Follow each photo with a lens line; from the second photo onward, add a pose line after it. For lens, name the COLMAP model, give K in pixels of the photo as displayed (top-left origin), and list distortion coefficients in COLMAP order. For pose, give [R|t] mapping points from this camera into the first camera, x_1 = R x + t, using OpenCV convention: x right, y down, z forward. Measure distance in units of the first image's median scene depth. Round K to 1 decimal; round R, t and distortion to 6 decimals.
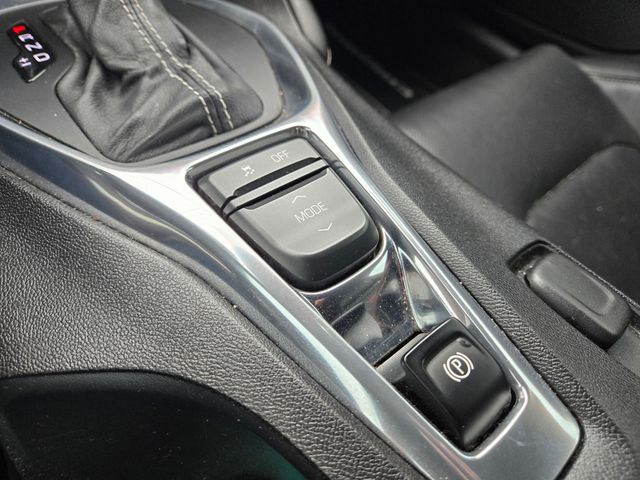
lens RADIAL K [[394.0, 0, 320.0], [0, 394.0, 240.0], [0, 0, 1]] dist [-0.007655, -0.002078]
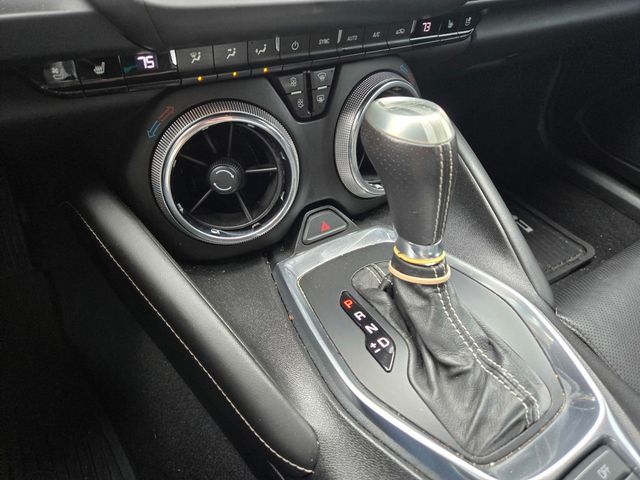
lens RADIAL K [[394.0, 0, 320.0], [0, 394.0, 240.0], [0, 0, 1]] dist [-0.007655, -0.002078]
pose [[0.992305, 0.038500, -0.117681, -0.807232], [-0.053024, 0.991002, -0.122897, -0.667661], [0.111890, 0.128191, 0.985418, -0.491583]]
